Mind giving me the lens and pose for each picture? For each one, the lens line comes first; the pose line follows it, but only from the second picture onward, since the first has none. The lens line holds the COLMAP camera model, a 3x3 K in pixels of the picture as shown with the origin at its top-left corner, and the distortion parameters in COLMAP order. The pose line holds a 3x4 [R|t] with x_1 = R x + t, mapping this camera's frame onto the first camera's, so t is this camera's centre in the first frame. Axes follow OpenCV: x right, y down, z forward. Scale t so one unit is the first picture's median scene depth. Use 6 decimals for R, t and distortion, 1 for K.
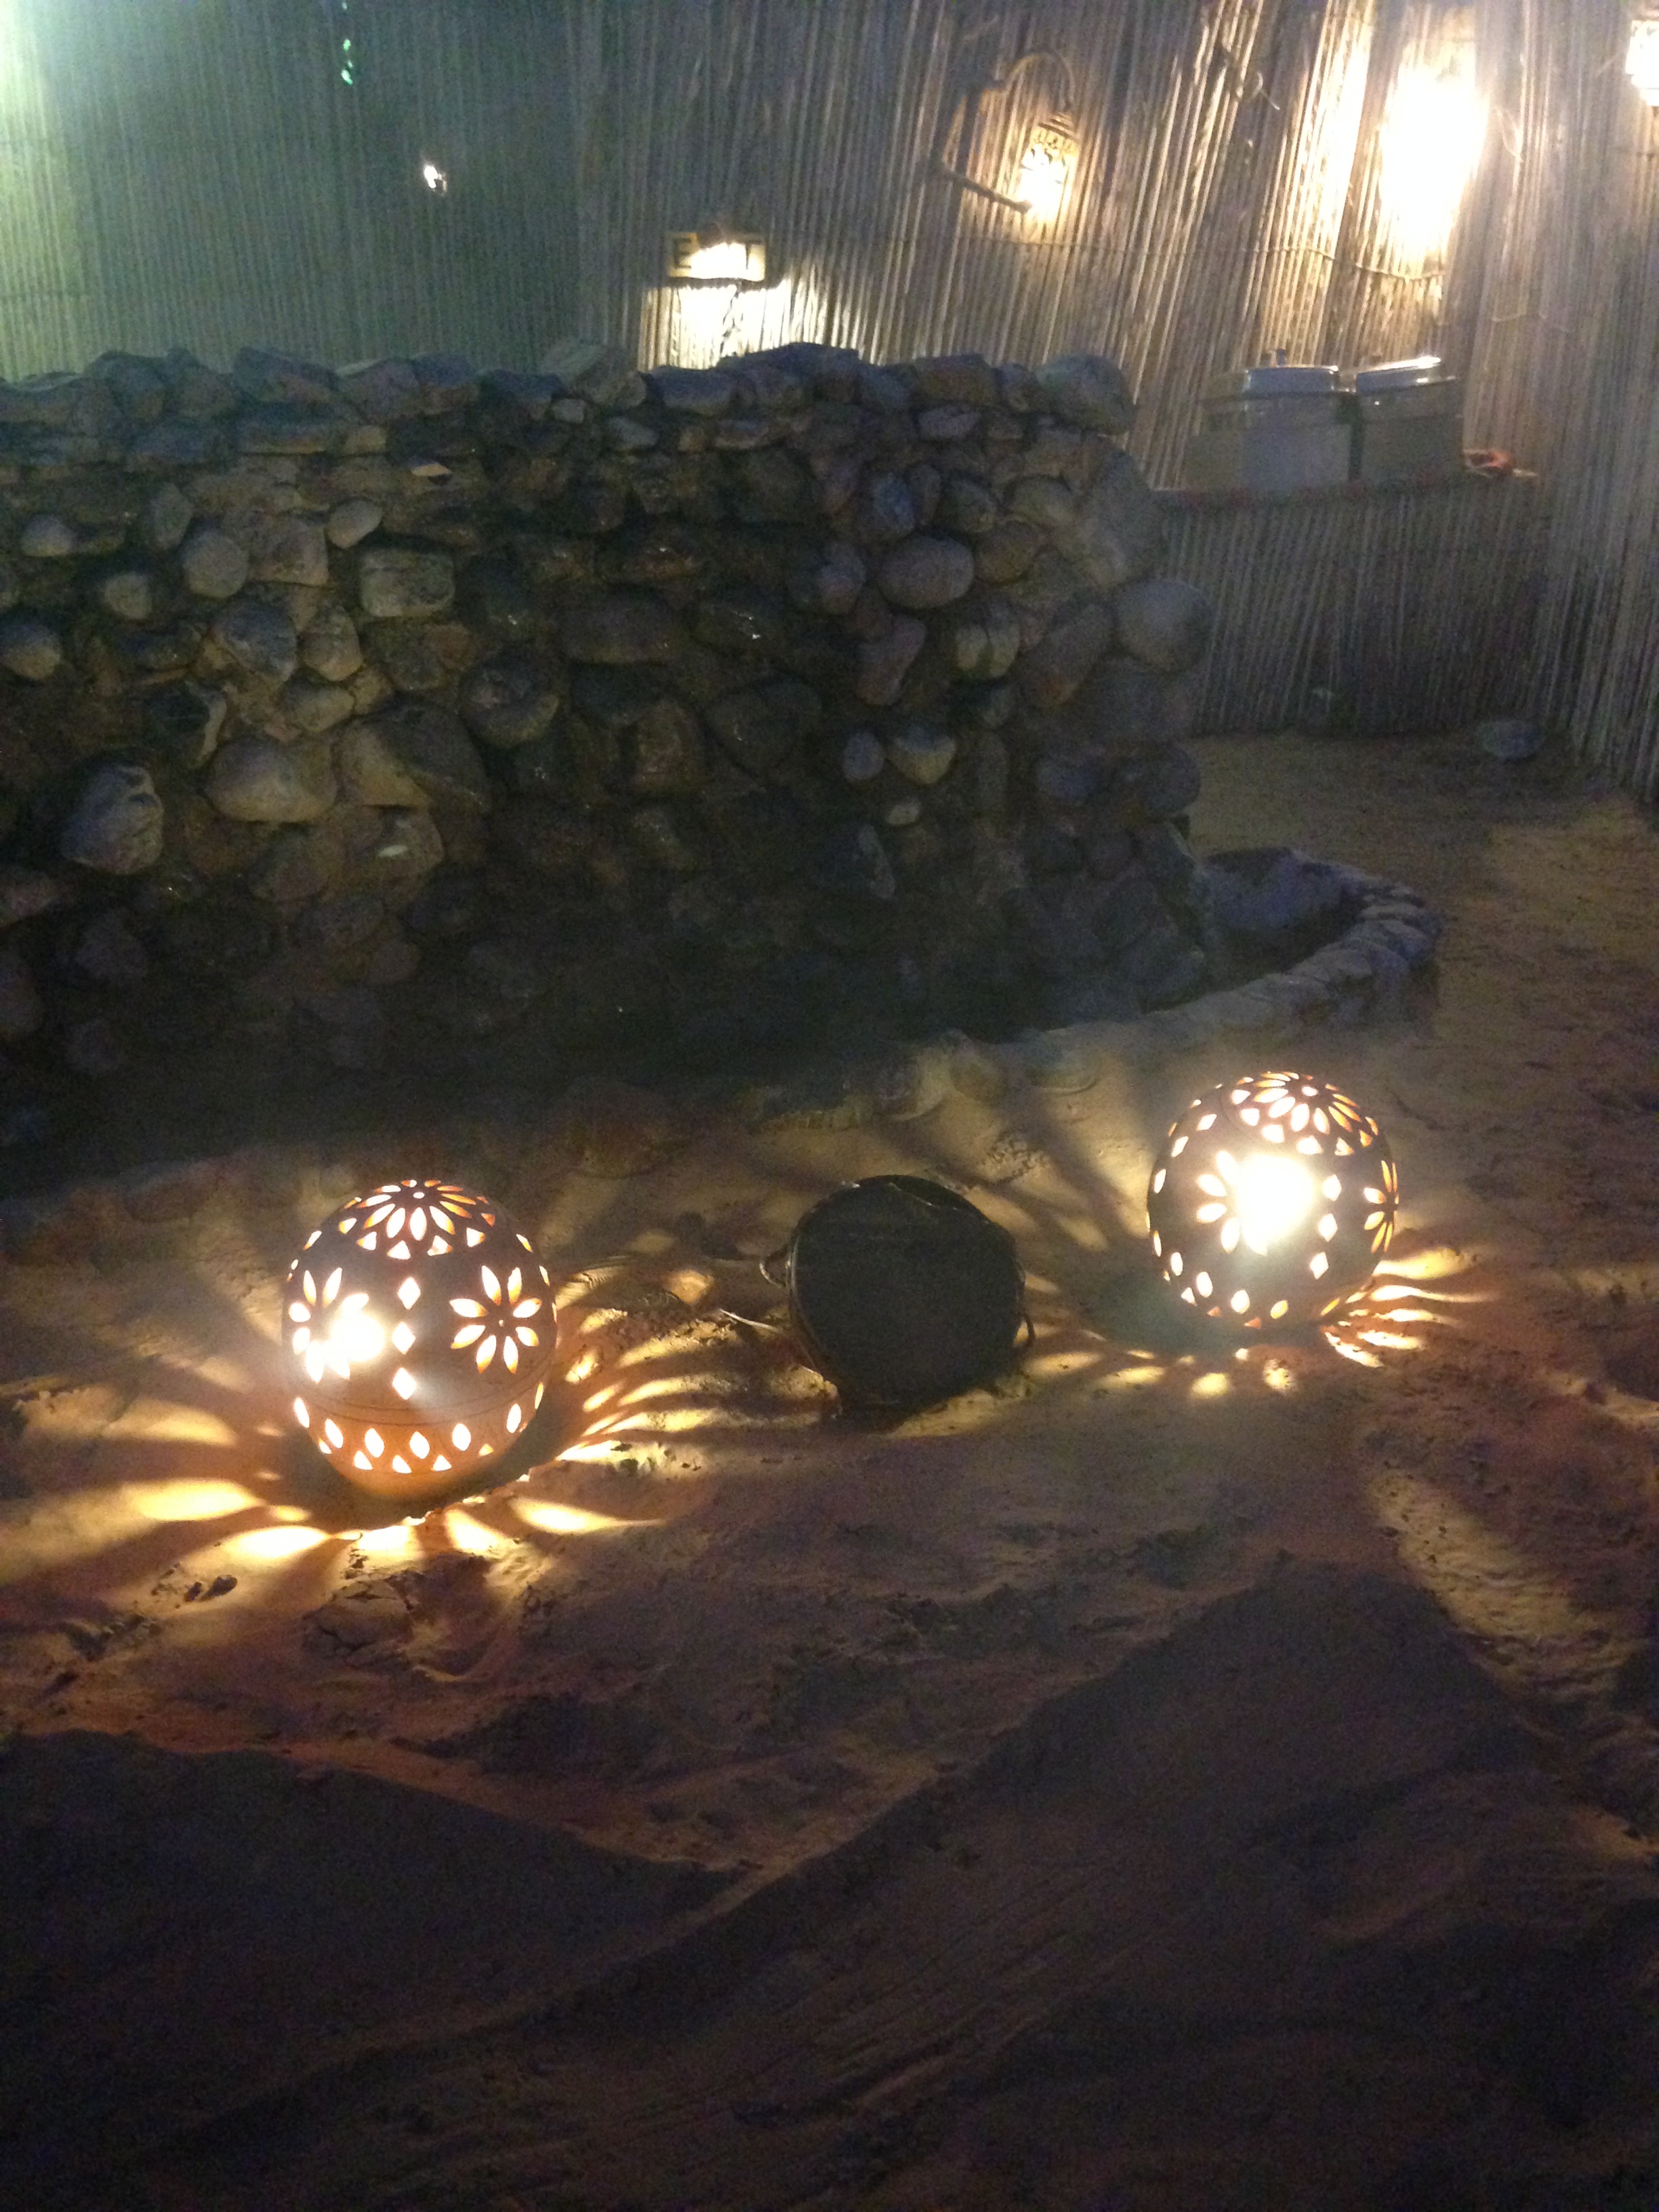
lens RADIAL K [[2008.4, 0, 829.5], [0, 2008.4, 1106.0], [0, 0, 1]] dist [0.179345, -0.346563]
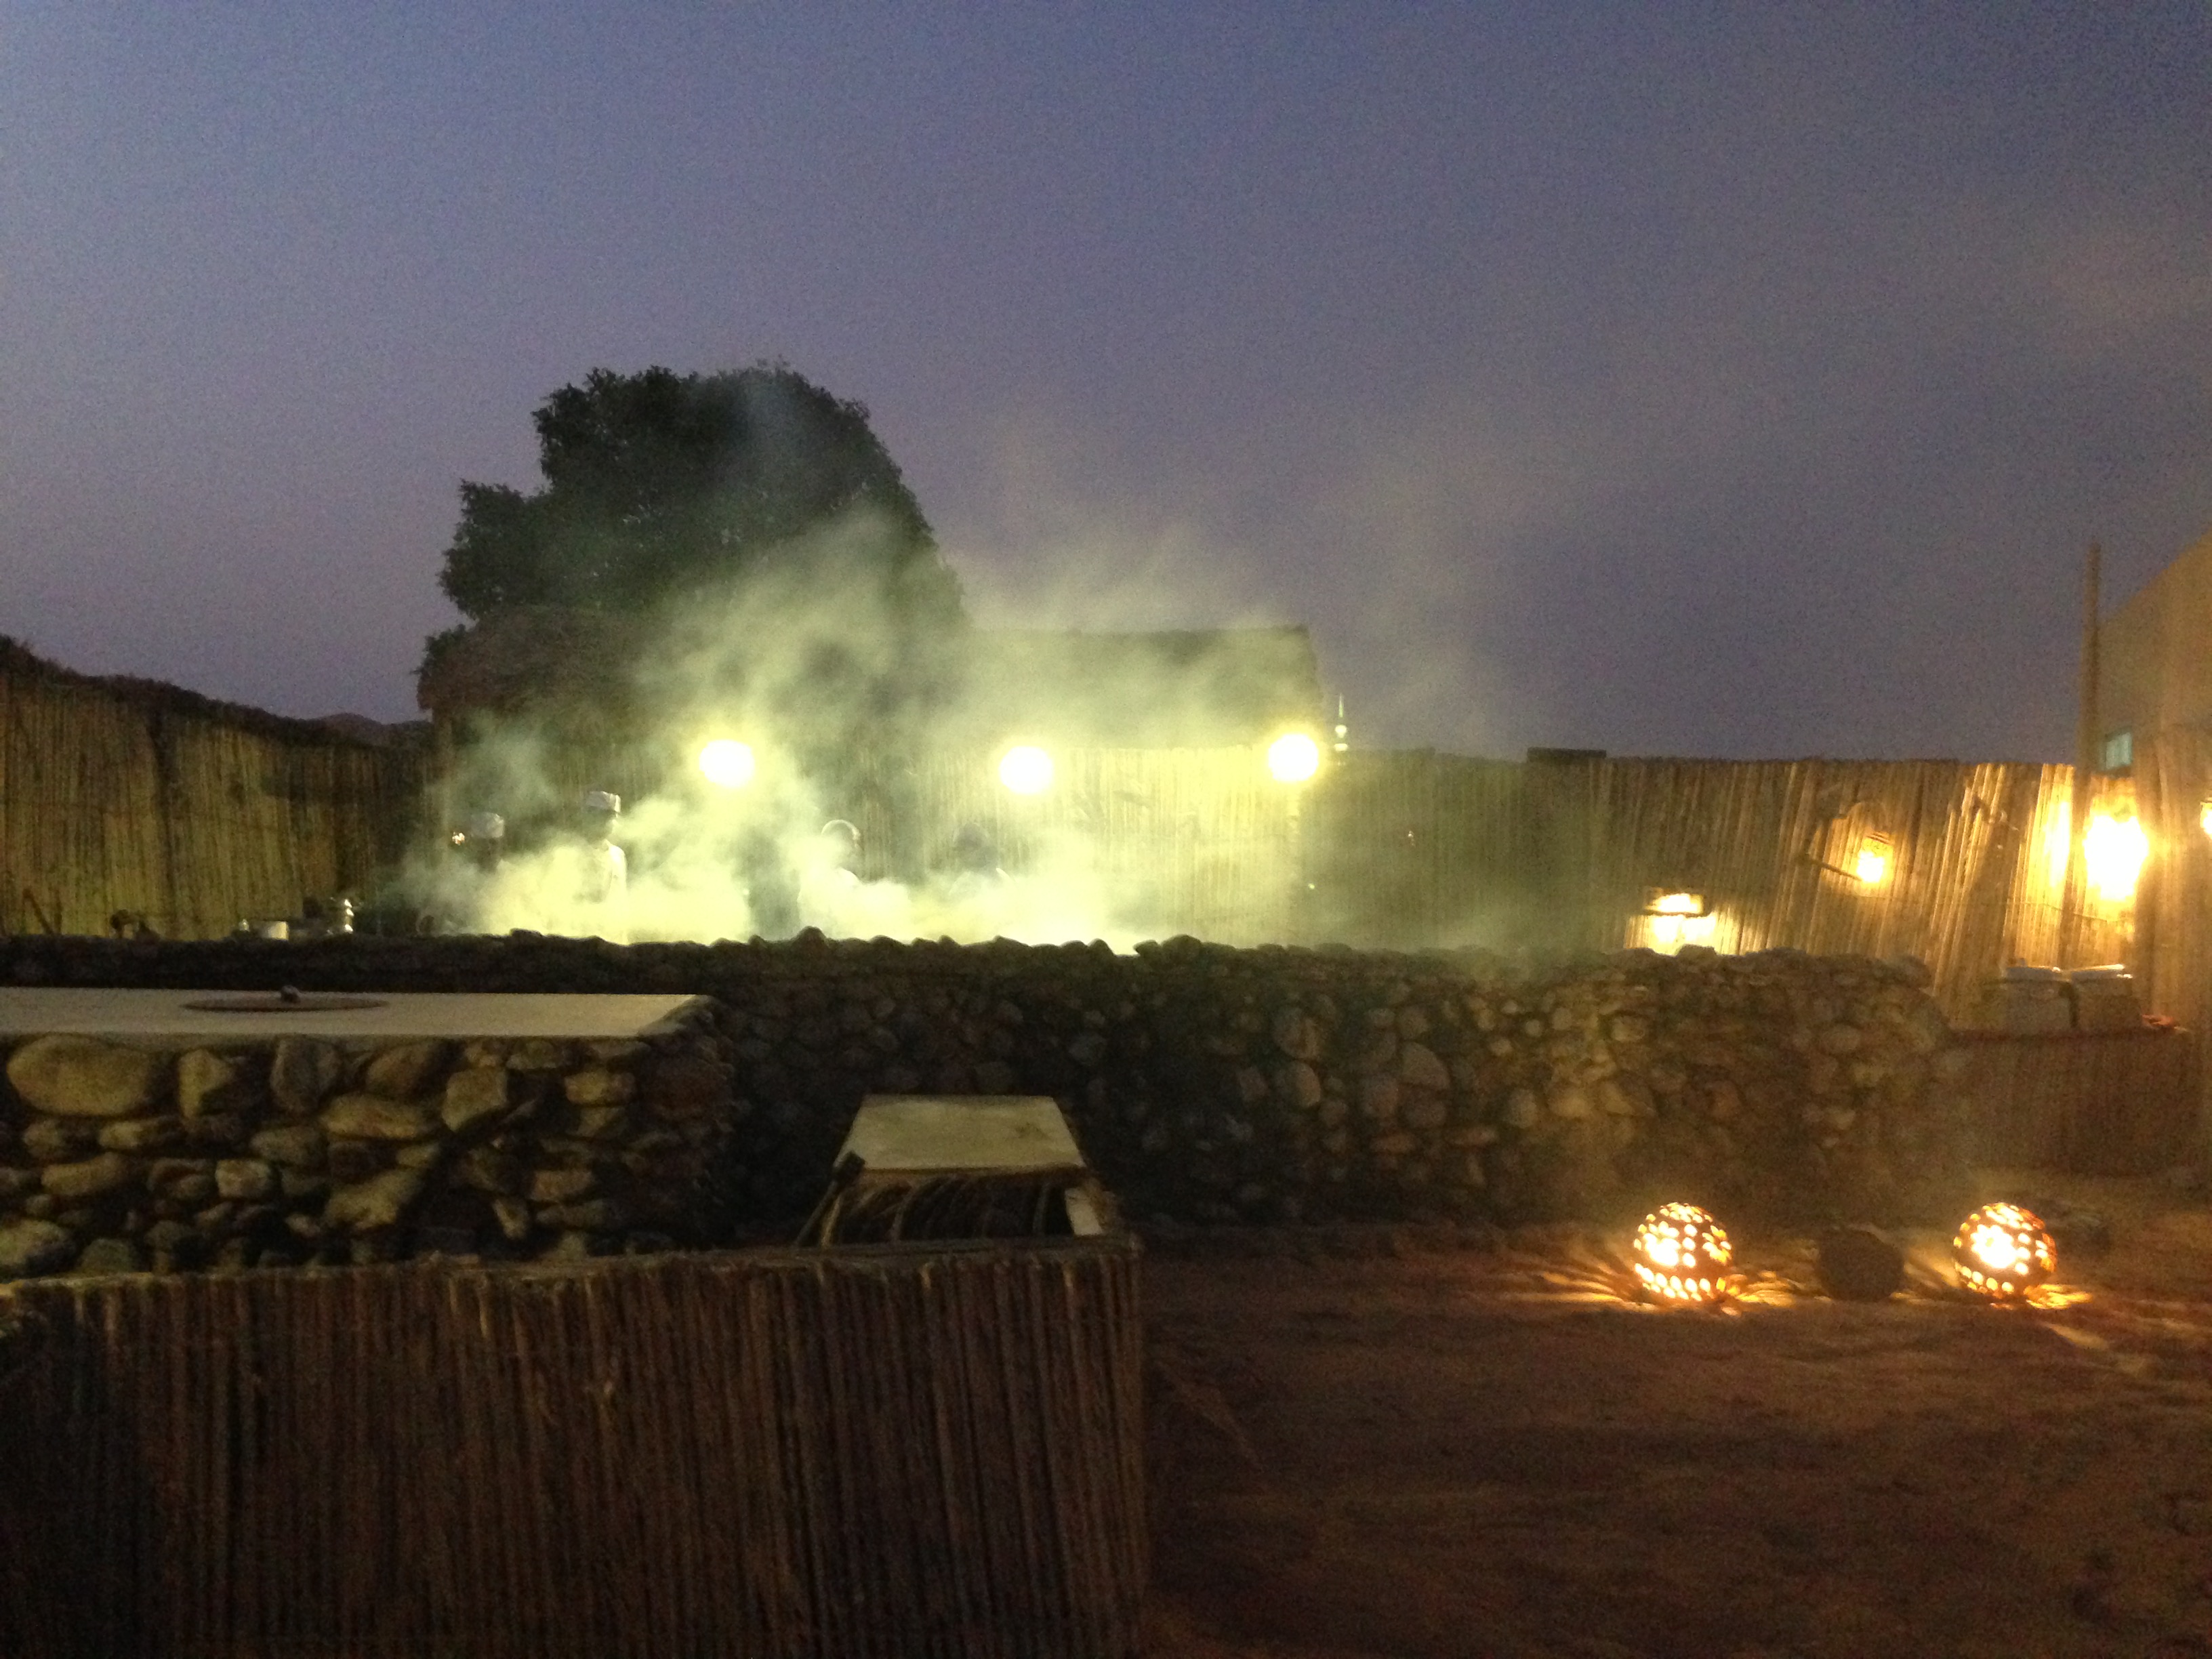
lens RADIAL K [[1998.1, 0, 1106.0], [0, 1998.1, 829.5], [0, 0, 1]] dist [0.202771, -0.328502]
pose [[0.968899, 0.007306, -0.247348, -0.181566], [-0.105429, 0.916493, -0.385909, 0.489892], [0.223873, 0.399985, 0.888759, -1.314076]]
